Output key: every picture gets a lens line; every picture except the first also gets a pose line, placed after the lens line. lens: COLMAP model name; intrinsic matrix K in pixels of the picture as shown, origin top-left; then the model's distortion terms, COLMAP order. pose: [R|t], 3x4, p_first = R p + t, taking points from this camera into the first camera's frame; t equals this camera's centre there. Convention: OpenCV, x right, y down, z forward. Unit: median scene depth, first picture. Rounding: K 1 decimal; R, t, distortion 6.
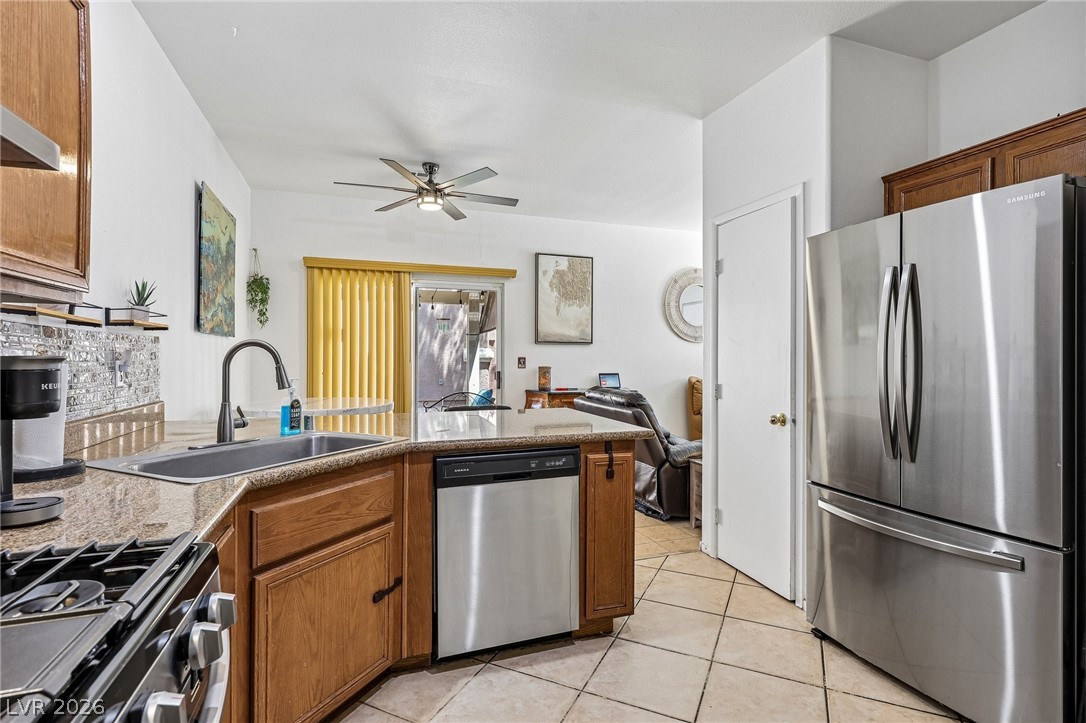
lens RADIAL K [[529.1, 0, 544.0], [0, 529.1, 356.6], [0, 0, 1]] dist [0.000147, -0.000023]
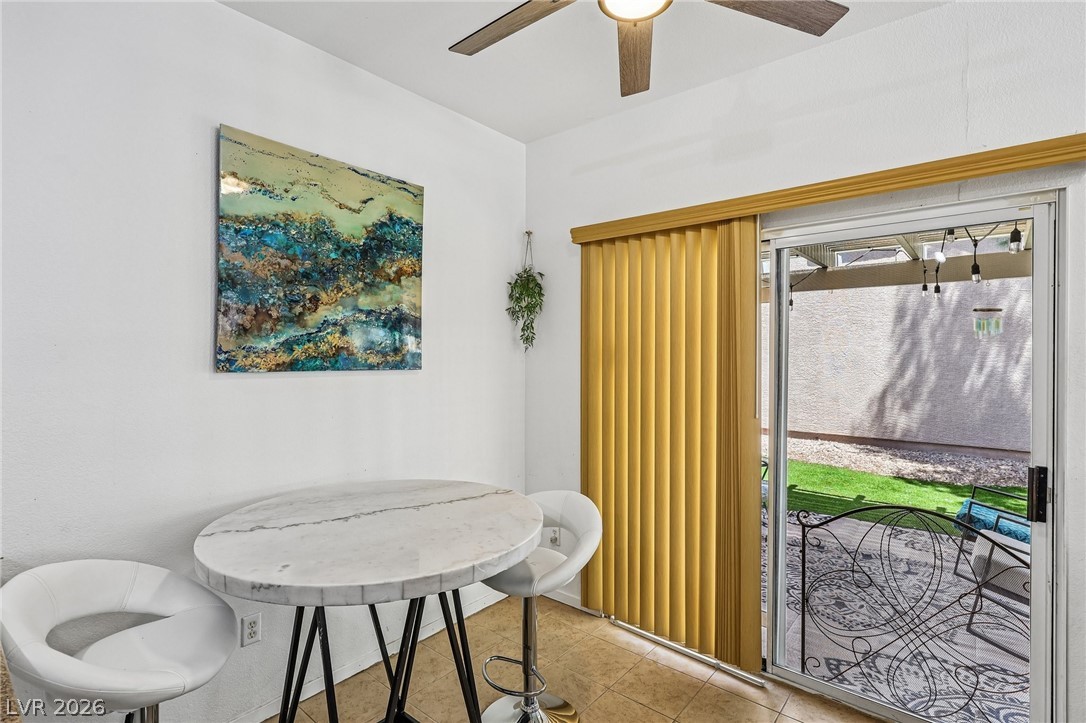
lens RADIAL K [[525.5, 0, 542.8], [0, 525.5, 358.9], [0, 0, 1]] dist [-0.004320, -0.000503]
pose [[0.507317, 0.004247, -0.861749, 0.084885], [-0.003403, 0.999990, 0.002925, -0.093909], [0.861753, 0.001448, 0.507326, 1.443690]]
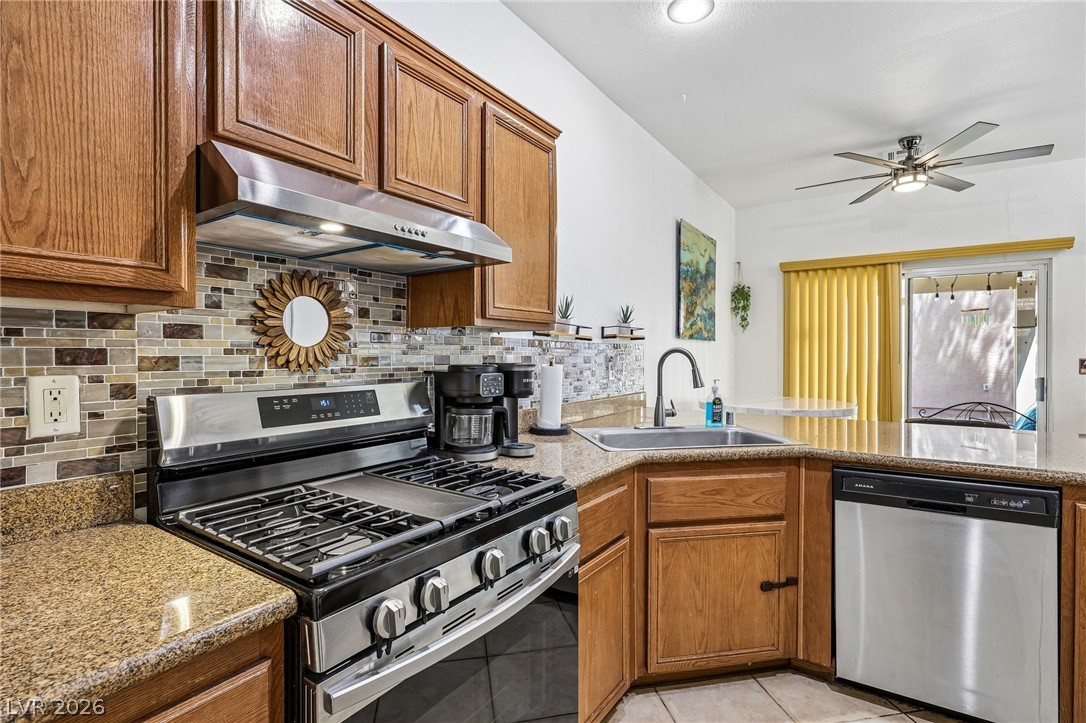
lens RADIAL K [[517.0, 0, 542.3], [0, 517.0, 356.1], [0, 0, 1]] dist [-0.001821, 0.000106]
pose [[0.587652, 0.002332, -0.809110, 0.220804], [0.000776, 0.999994, 0.003445, -0.013926], [0.809113, -0.002652, 0.587647, 0.016294]]
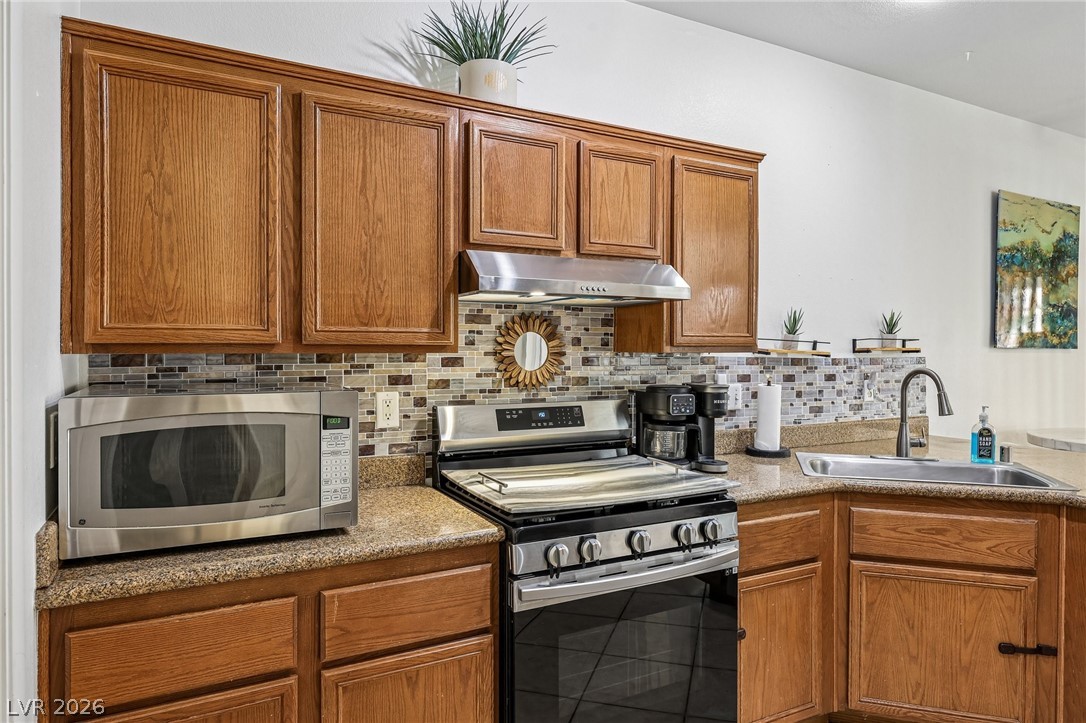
lens RADIAL K [[668.5, 0, 543.5], [0, 668.5, 354.8], [0, 0, 1]] dist [0.000799, 0.000634]
pose [[0.148404, 0.006210, -0.988907, 0.605094], [-0.002656, 0.999979, 0.005881, -0.056280], [0.988923, 0.001754, 0.148418, 0.016058]]
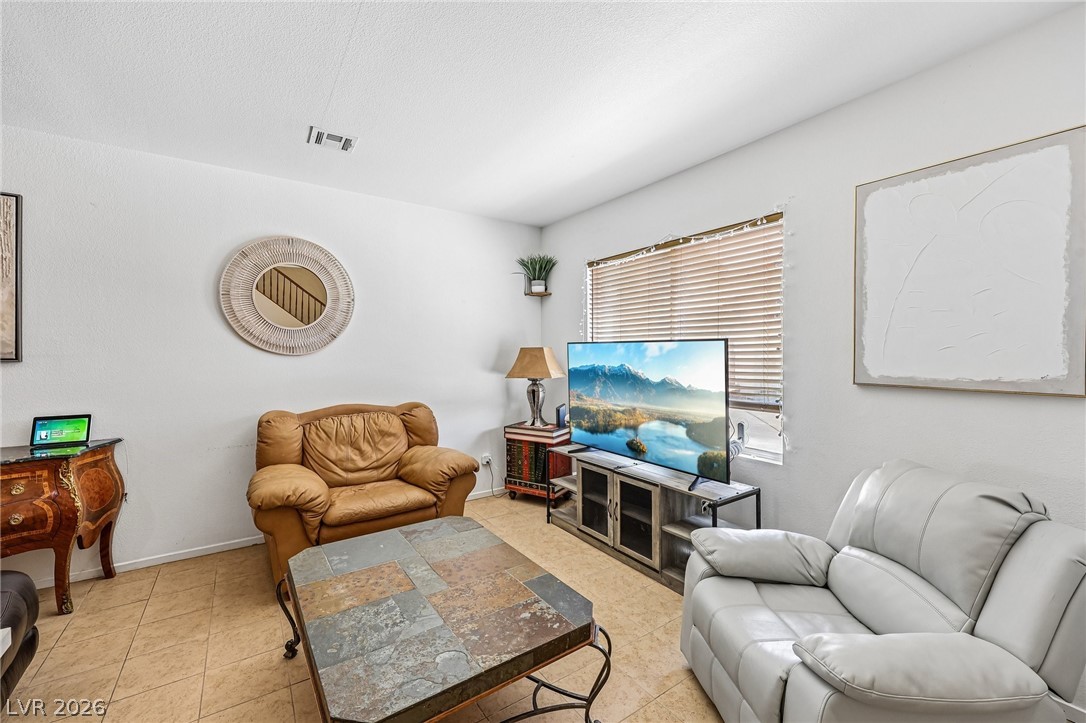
lens RADIAL K [[445.3, 0, 542.6], [0, 445.3, 357.0], [0, 0, 1]] dist [0.011399, -0.000222]
pose [[0.966762, -0.003067, 0.255660, 1.277607], [0.000694, 0.999956, 0.009369, -0.085520], [-0.255678, -0.008880, 0.966721, 1.164947]]
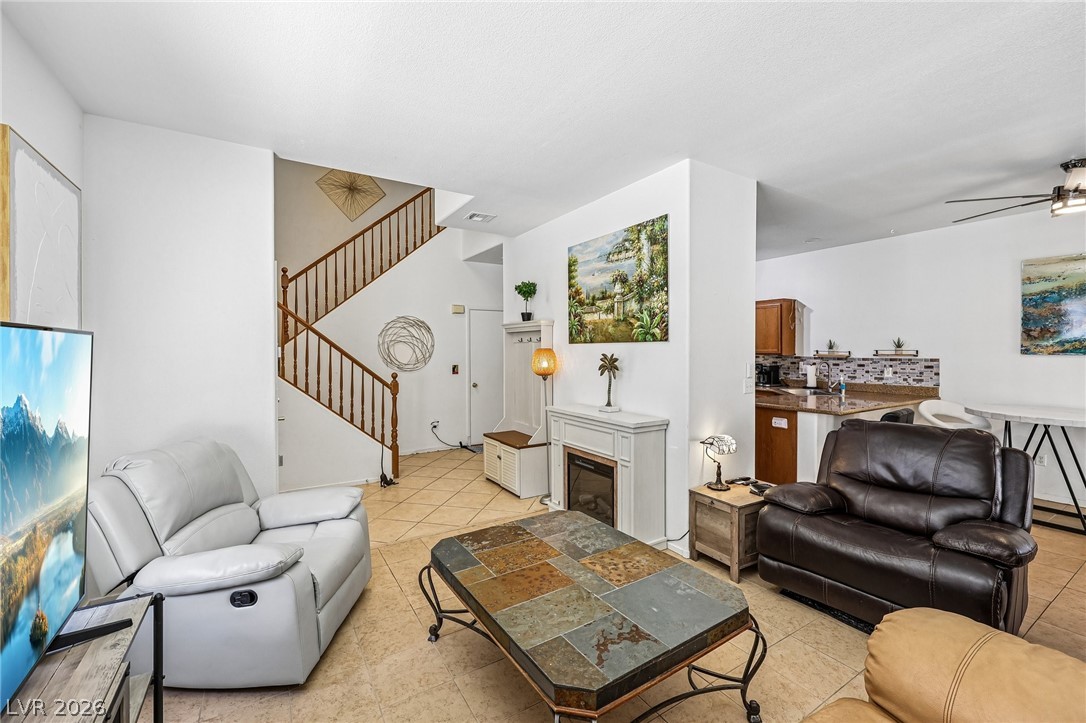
lens RADIAL K [[454.8, 0, 542.8], [0, 454.8, 351.6], [0, 0, 1]] dist [0.016035, -0.000029]
pose [[-0.975111, 0.003156, -0.221694, 1.536930], [0.001723, 0.999976, 0.006657, -0.095939], [0.221710, 0.006109, -0.975094, 2.911316]]
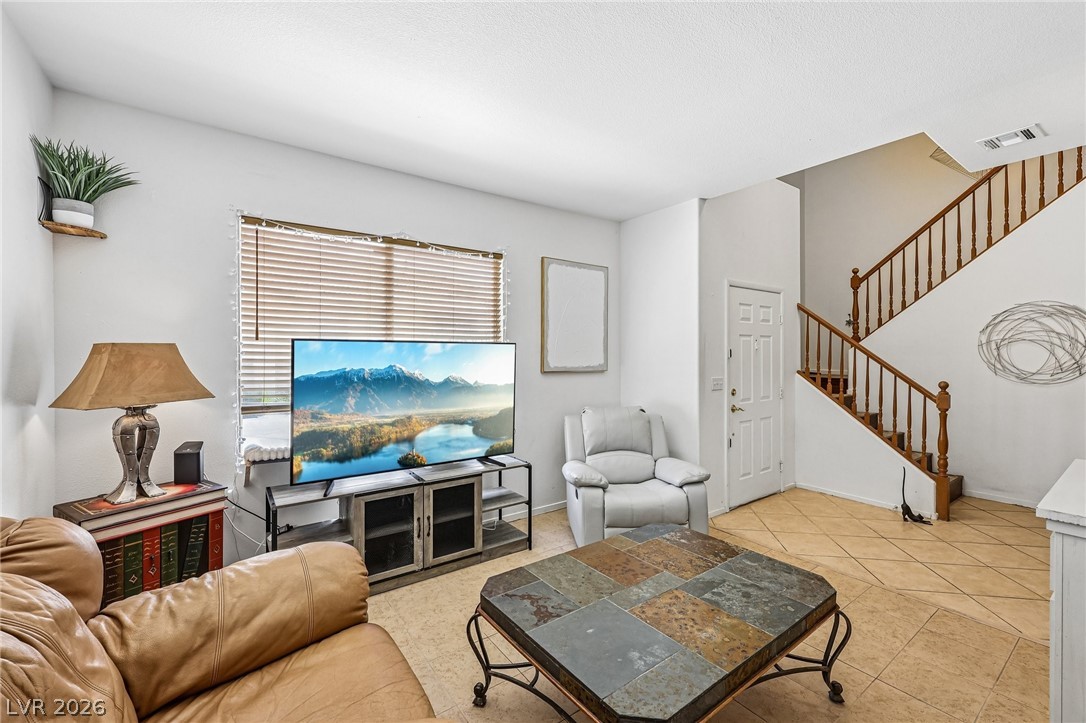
lens RADIAL K [[445.3, 0, 542.6], [0, 445.3, 357.0], [0, 0, 1]] dist [0.011399, -0.000222]
pose [[-0.282063, -0.007790, 0.959364, 0.547455], [0.001473, 0.999962, 0.008552, -0.086878], [-0.959395, 0.003825, -0.282041, 2.472040]]
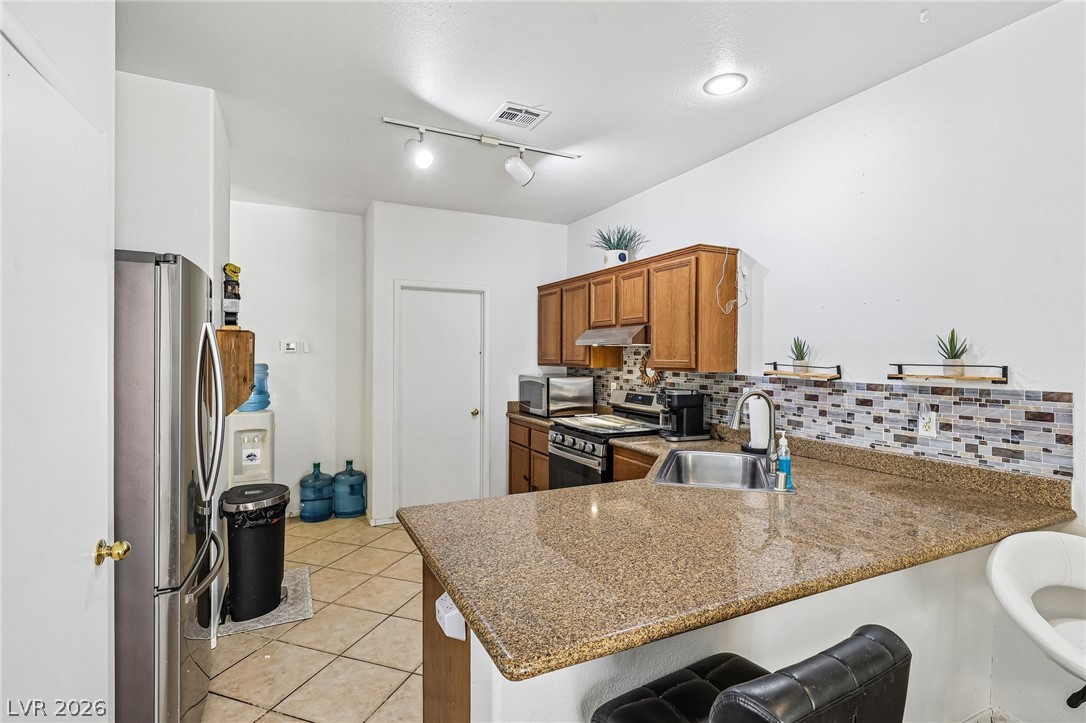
lens RADIAL K [[524.0, 0, 541.8], [0, 524.0, 357.0], [0, 0, 1]] dist [0.001525, 0.000548]
pose [[-0.993478, -0.004666, -0.113924, 0.095461], [-0.005219, 0.999976, 0.004551, -0.100067], [0.113900, 0.005116, -0.993479, 1.891000]]
